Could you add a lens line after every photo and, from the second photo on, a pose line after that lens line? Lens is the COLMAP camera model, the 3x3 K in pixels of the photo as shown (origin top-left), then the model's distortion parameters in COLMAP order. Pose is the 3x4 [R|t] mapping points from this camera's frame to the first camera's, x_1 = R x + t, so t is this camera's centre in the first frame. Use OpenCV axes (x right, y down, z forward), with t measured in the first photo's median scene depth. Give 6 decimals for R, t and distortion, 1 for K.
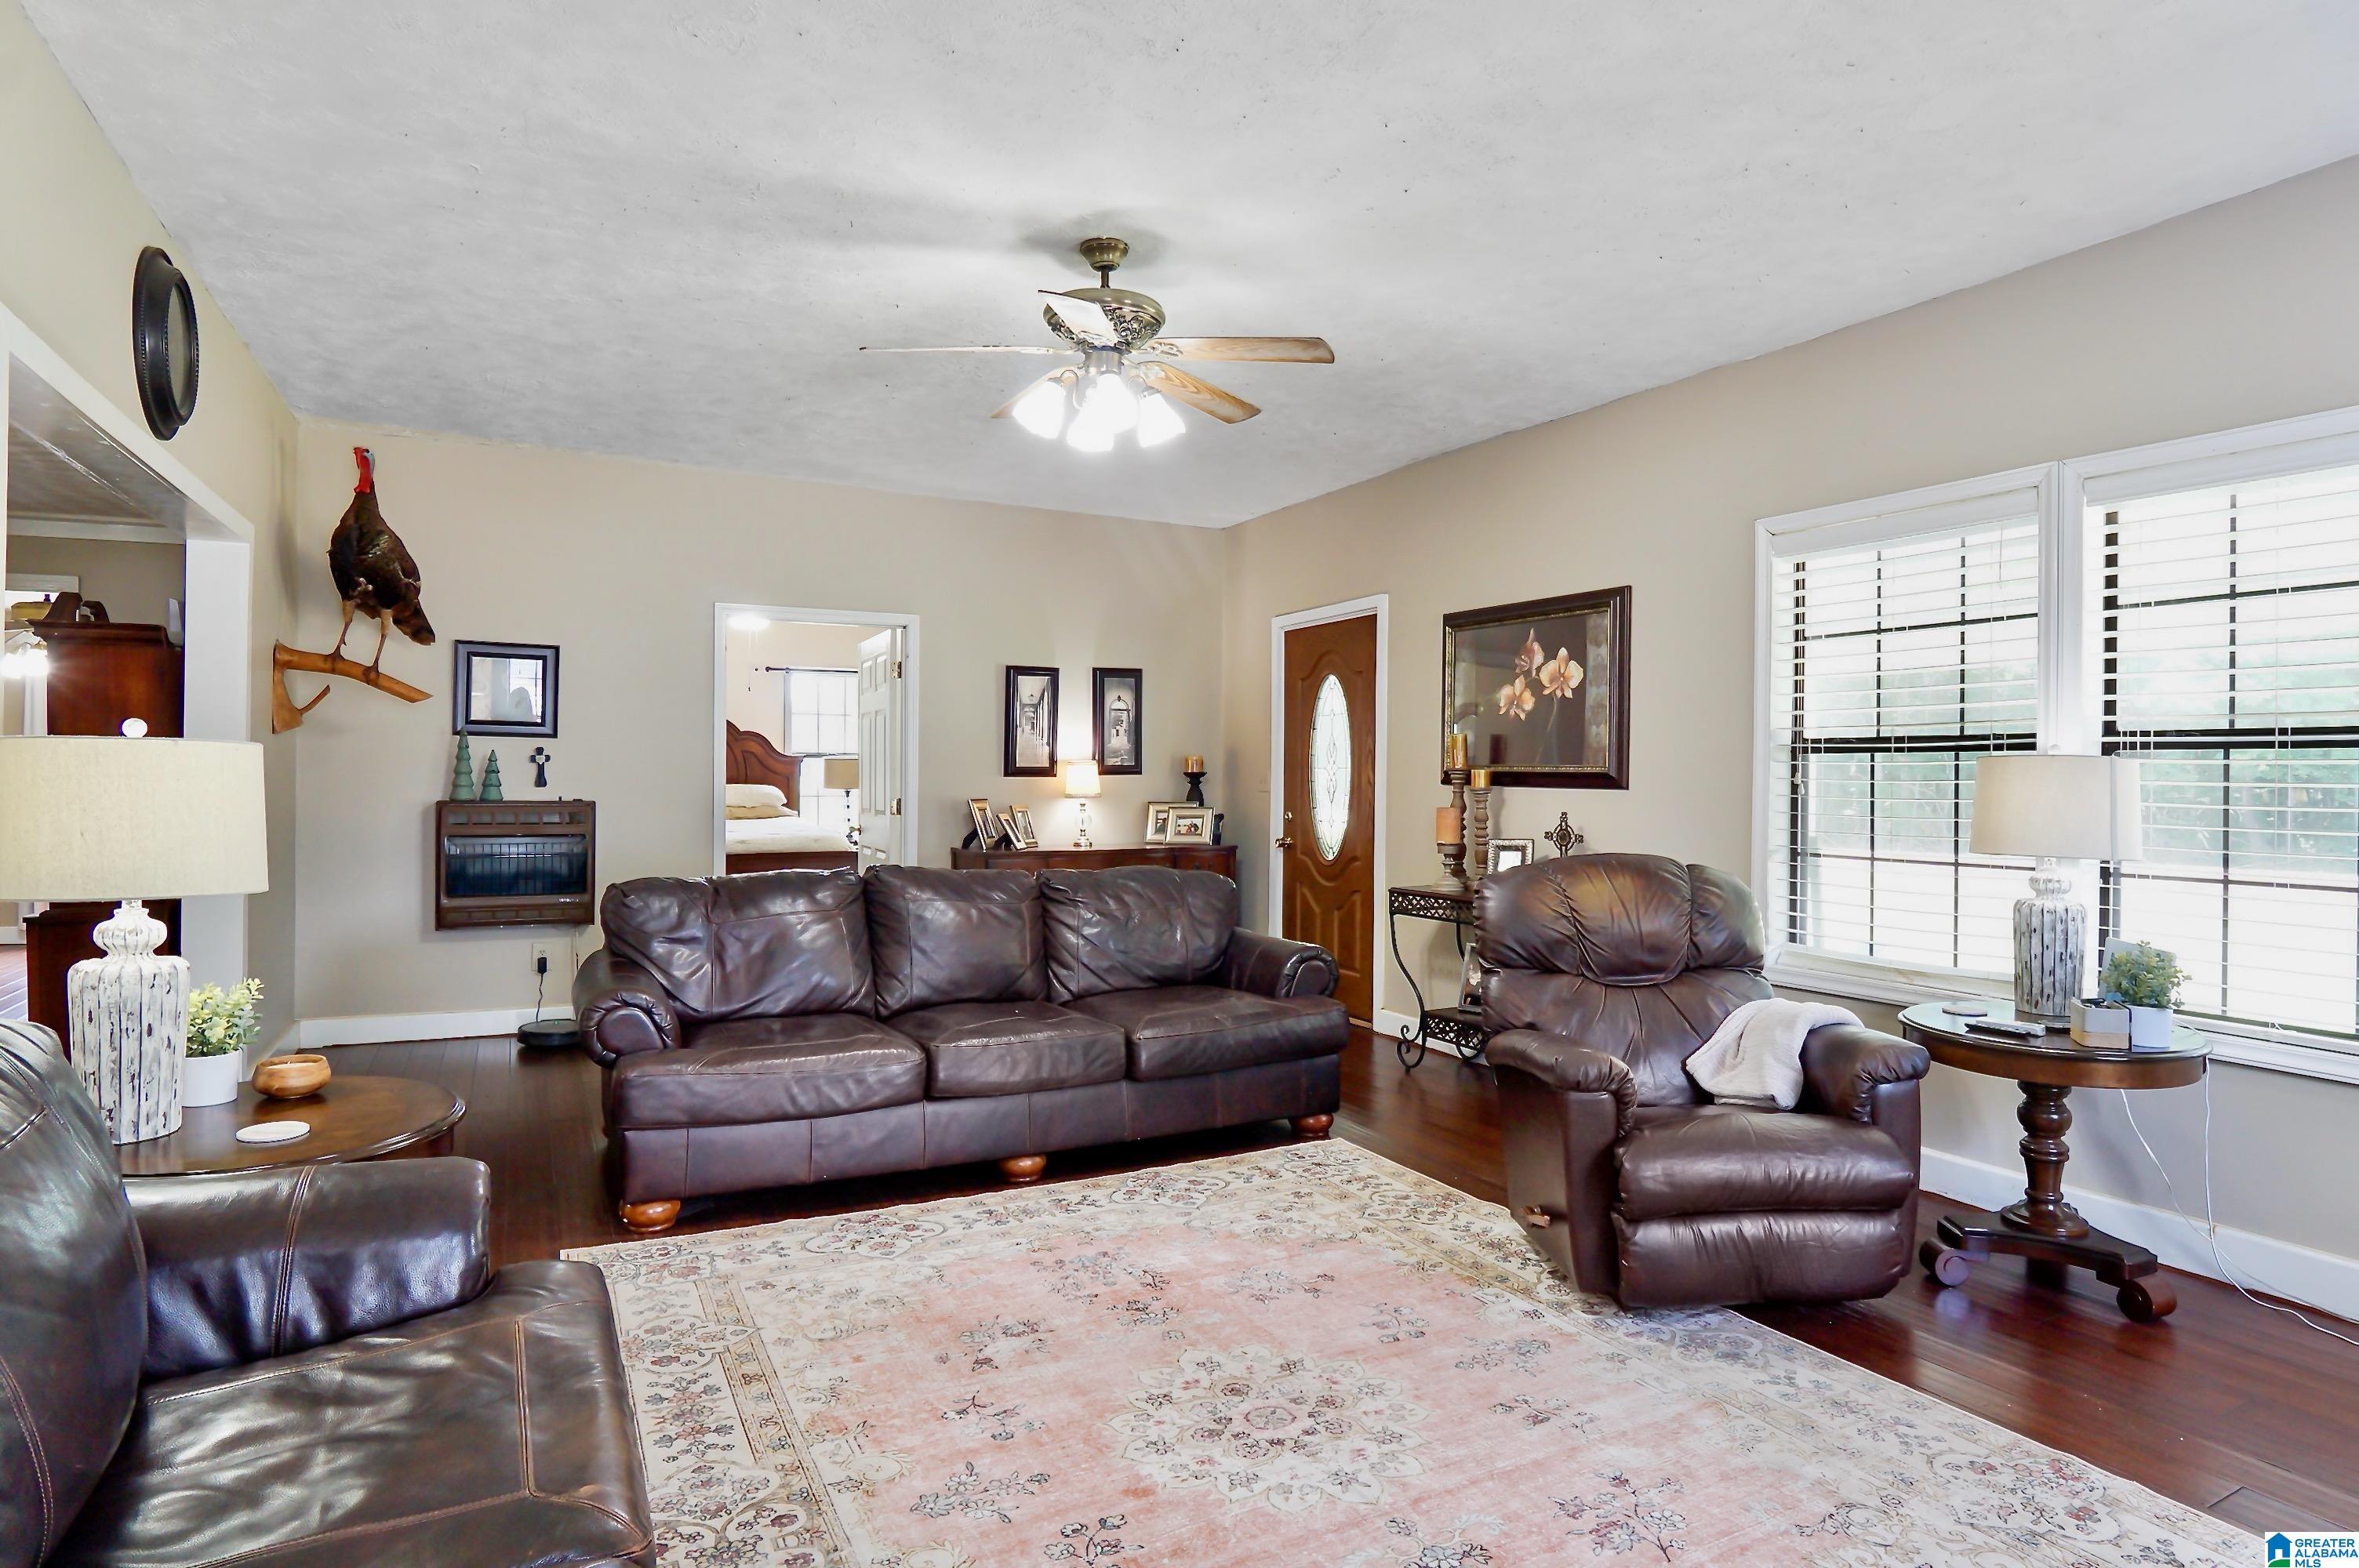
lens RADIAL K [[1272.1, 0, 1170.1], [0, 1272.1, 777.8], [0, 0, 1]] dist [-0.033363, 0.008458]
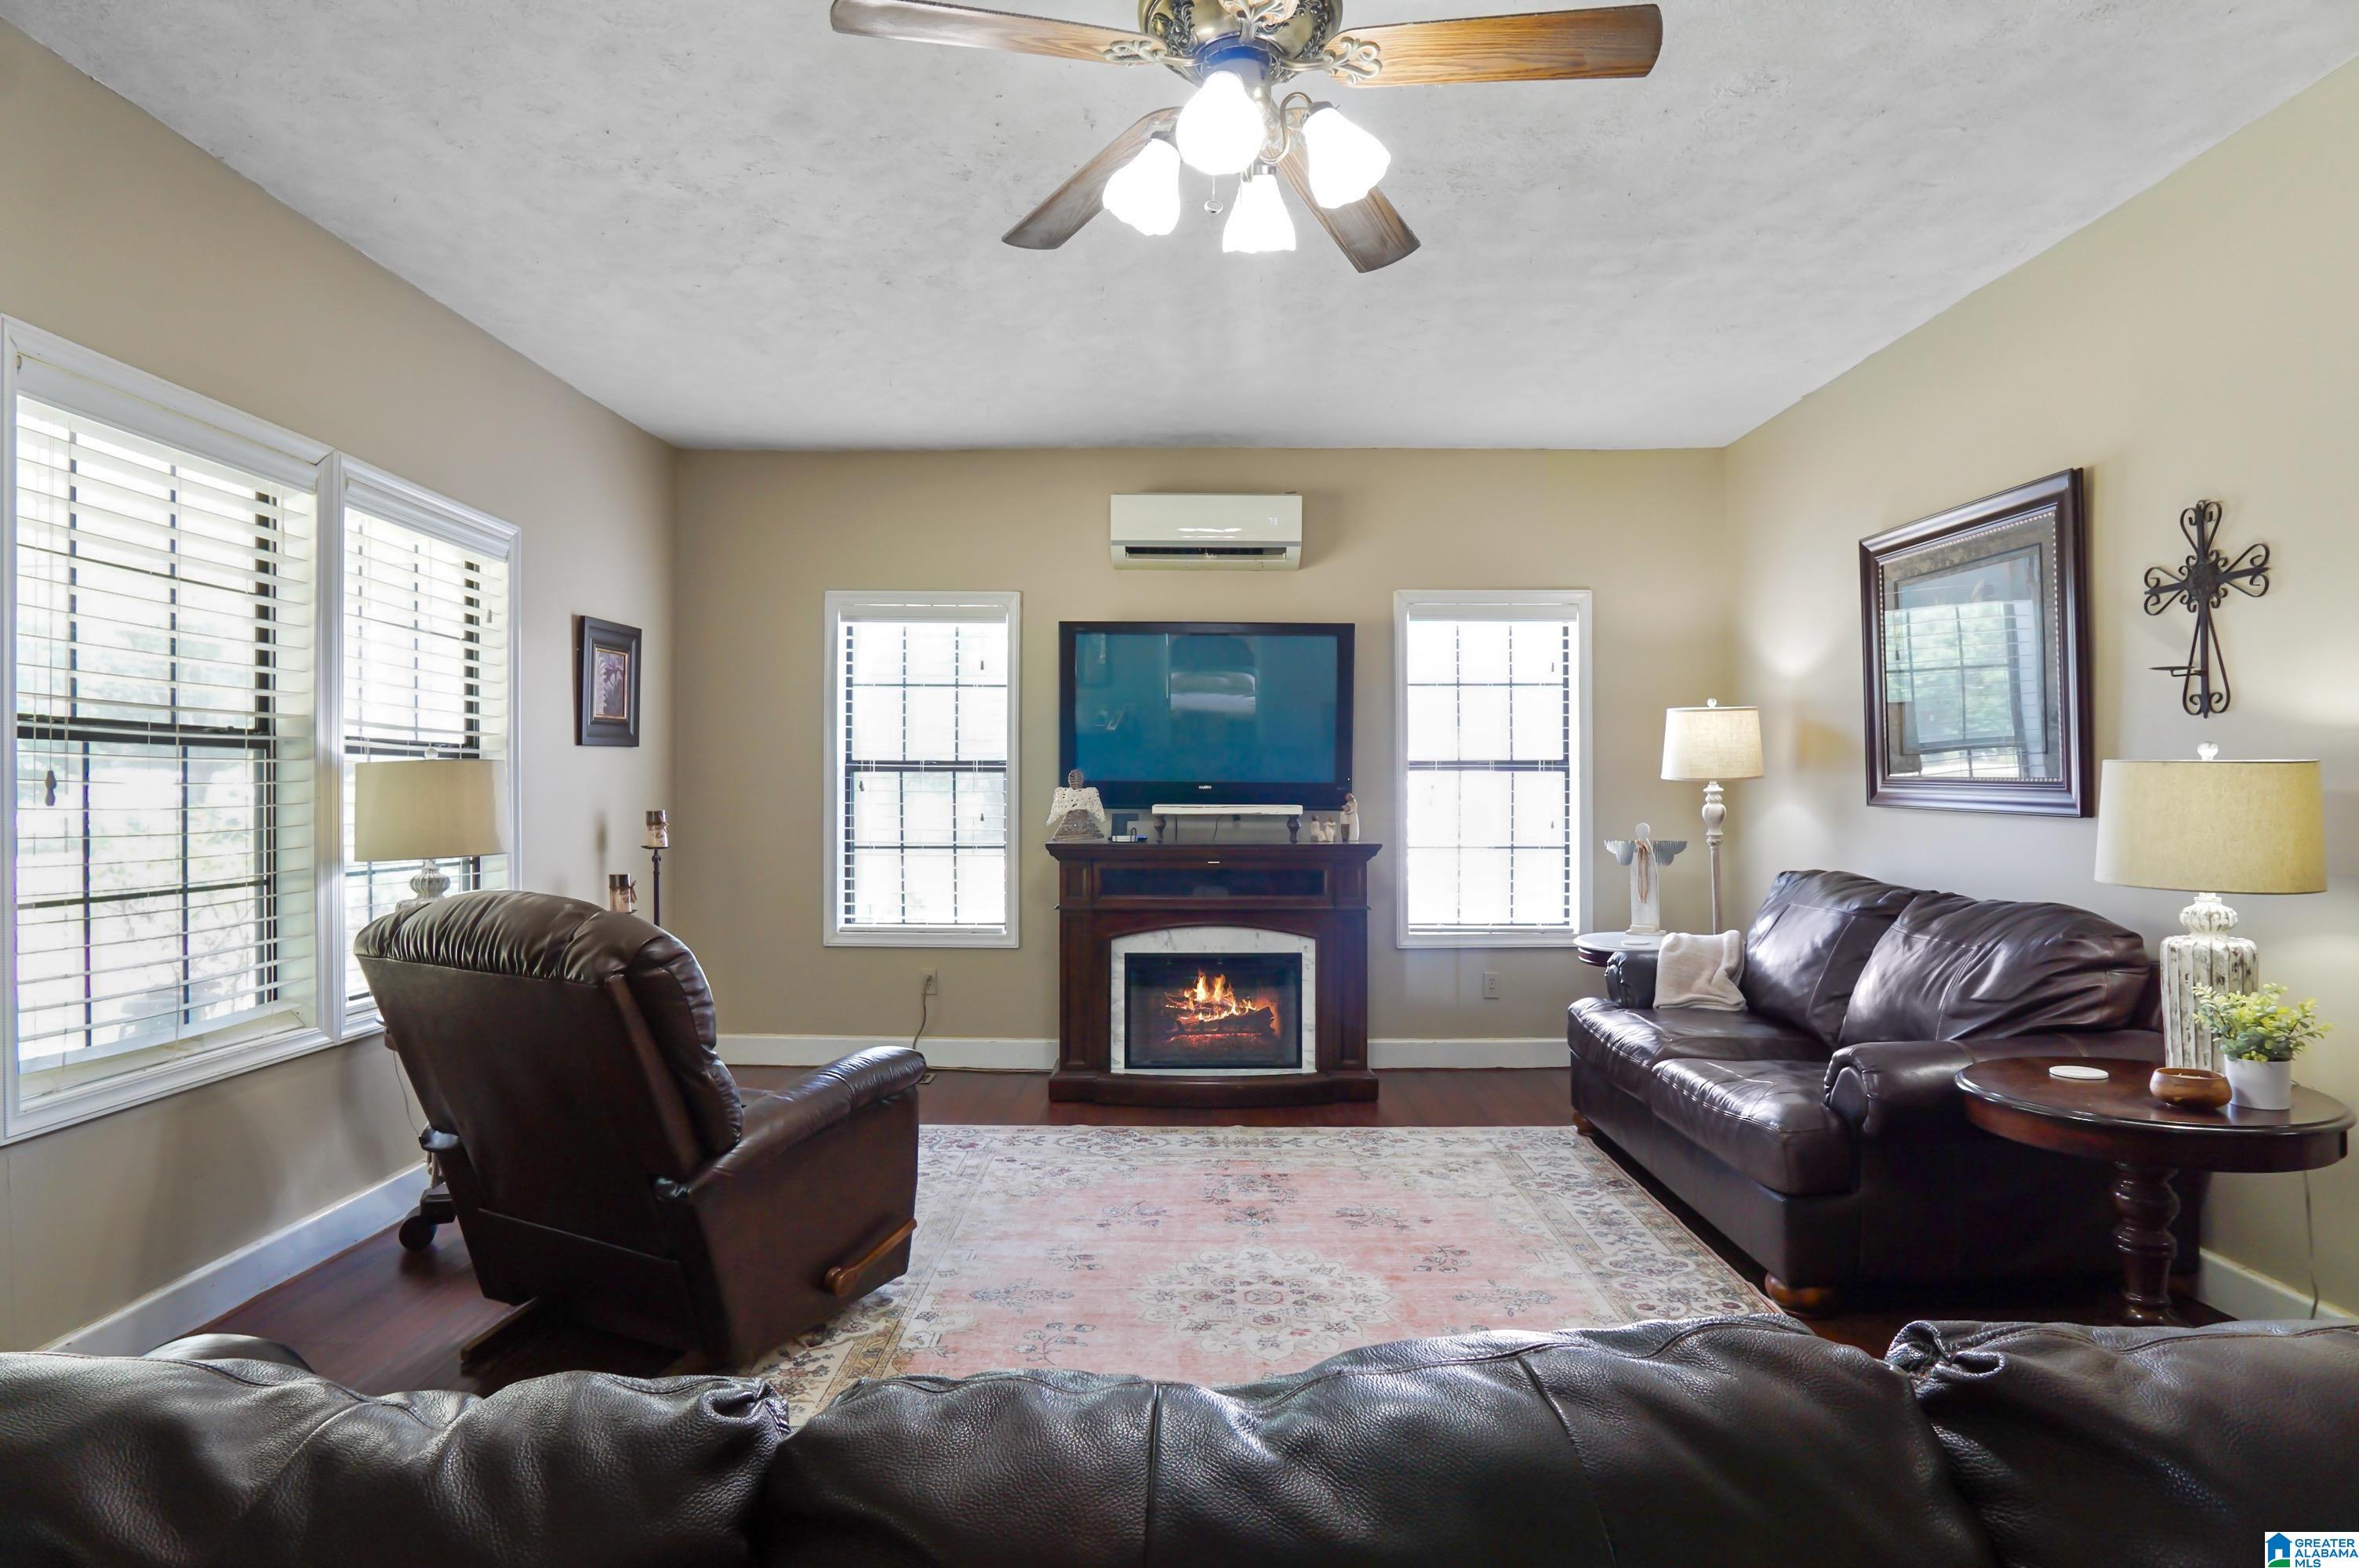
lens RADIAL K [[1272.1, 0, 1171.9], [0, 1272.1, 793.4], [0, 0, 1]] dist [-0.033363, 0.008458]
pose [[-0.884498, -0.007371, 0.466486, -0.203901], [-0.005149, 0.999969, 0.006038, 0.000269], [-0.466516, 0.002939, -0.884508, 1.039355]]
